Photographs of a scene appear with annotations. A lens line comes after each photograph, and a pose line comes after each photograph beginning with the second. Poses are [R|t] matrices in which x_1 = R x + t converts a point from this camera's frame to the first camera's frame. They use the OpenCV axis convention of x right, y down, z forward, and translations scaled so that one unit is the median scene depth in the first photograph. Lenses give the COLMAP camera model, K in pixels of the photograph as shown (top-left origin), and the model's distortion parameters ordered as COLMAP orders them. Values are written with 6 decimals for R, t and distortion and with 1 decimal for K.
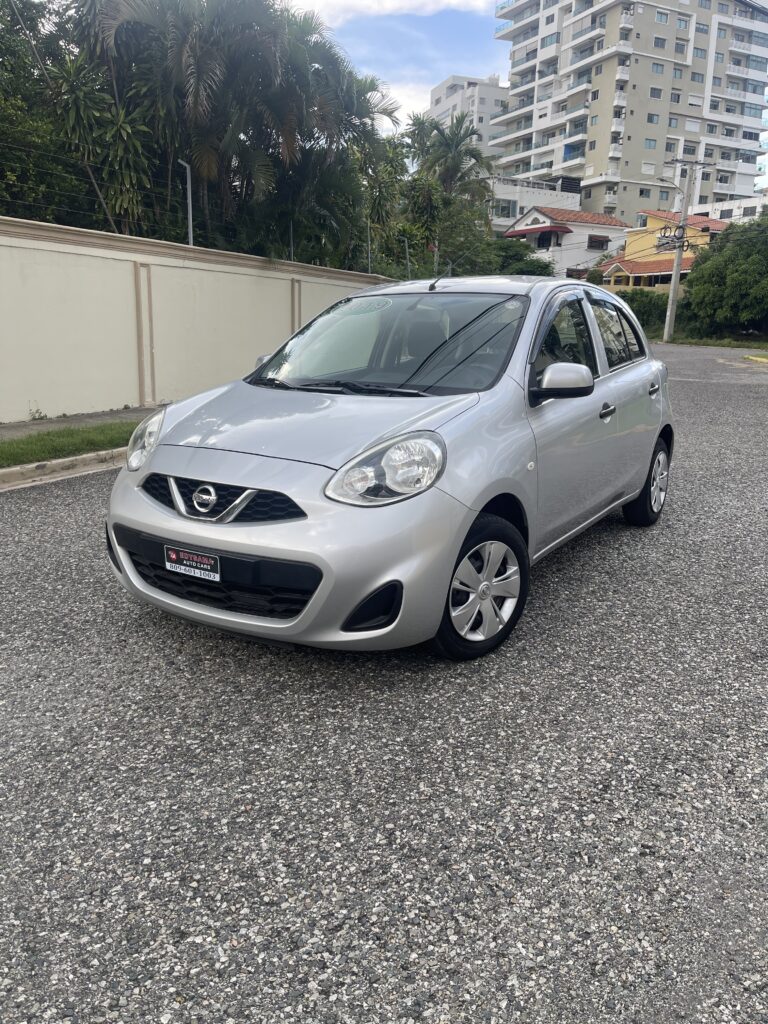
lens RADIAL K [[736.4, 0, 384.0], [0, 736.4, 512.0], [0, 0, 1]] dist [0.081812, -0.096410]
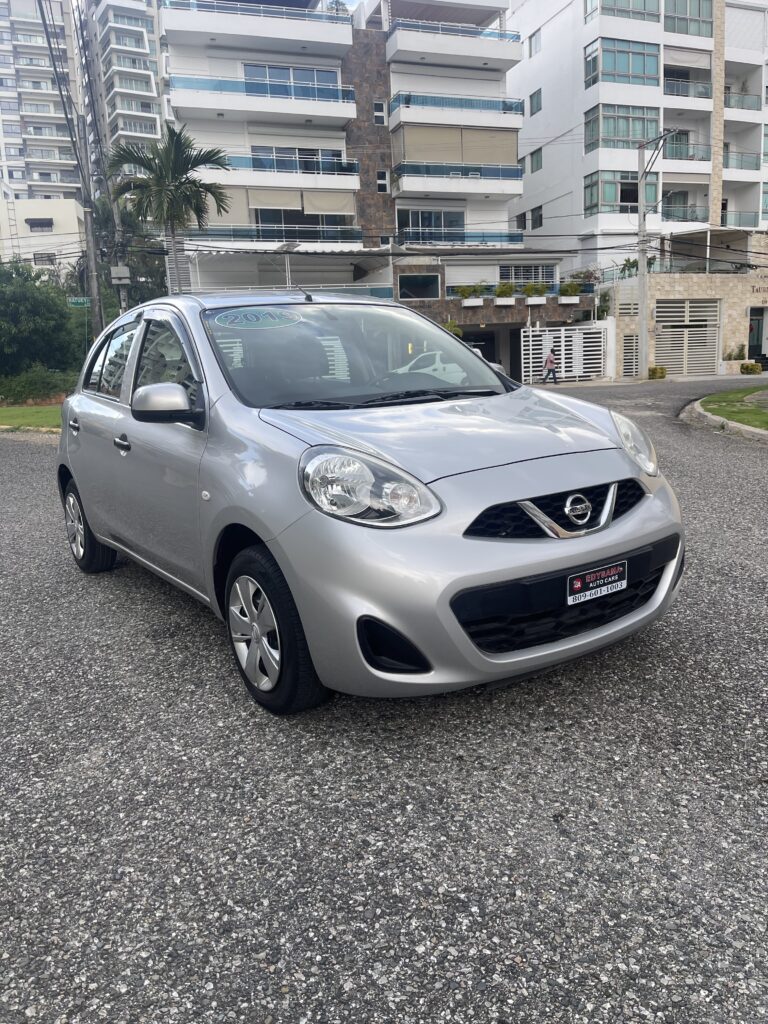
lens RADIAL K [[736.4, 0, 384.0], [0, 736.4, 512.0], [0, 0, 1]] dist [0.081812, -0.096410]
pose [[0.427020, -0.209999, 0.879520, -1.156810], [0.279402, 0.955705, 0.092536, -0.166551], [-0.859993, 0.206225, 0.466779, 0.823146]]
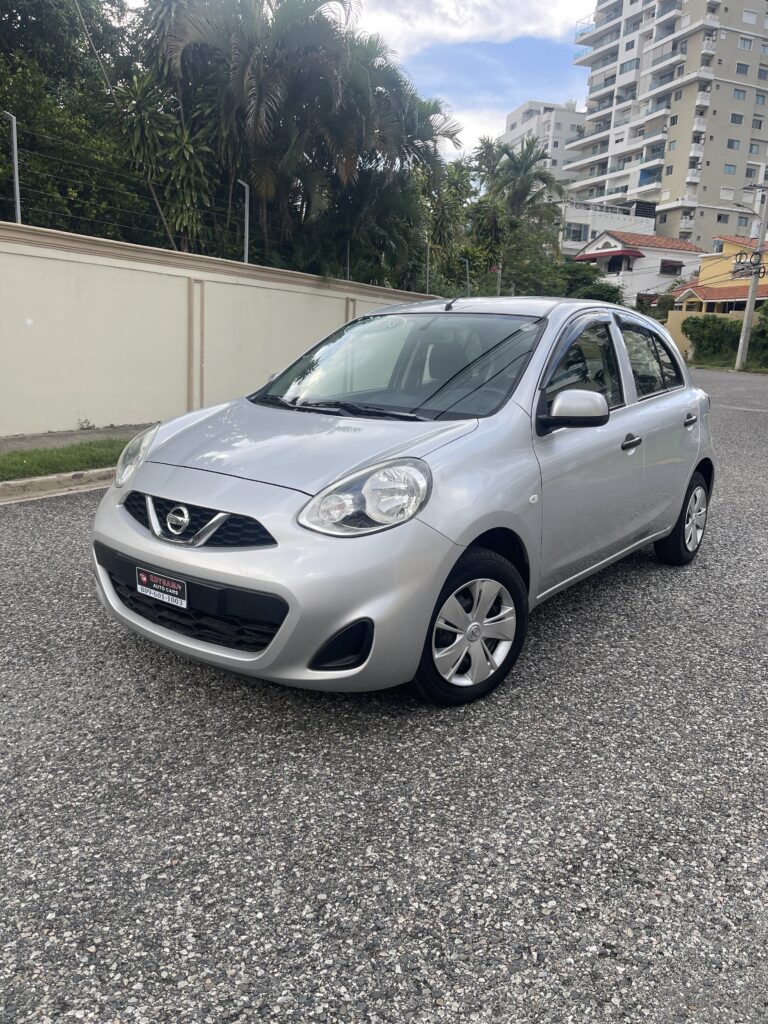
lens RADIAL K [[736.4, 0, 384.0], [0, 736.4, 512.0], [0, 0, 1]] dist [0.081812, -0.096410]
pose [[0.996124, 0.042556, -0.076984, 0.099044], [-0.044496, 0.998729, -0.023664, -0.018410], [0.075879, 0.026997, 0.996751, 0.070426]]
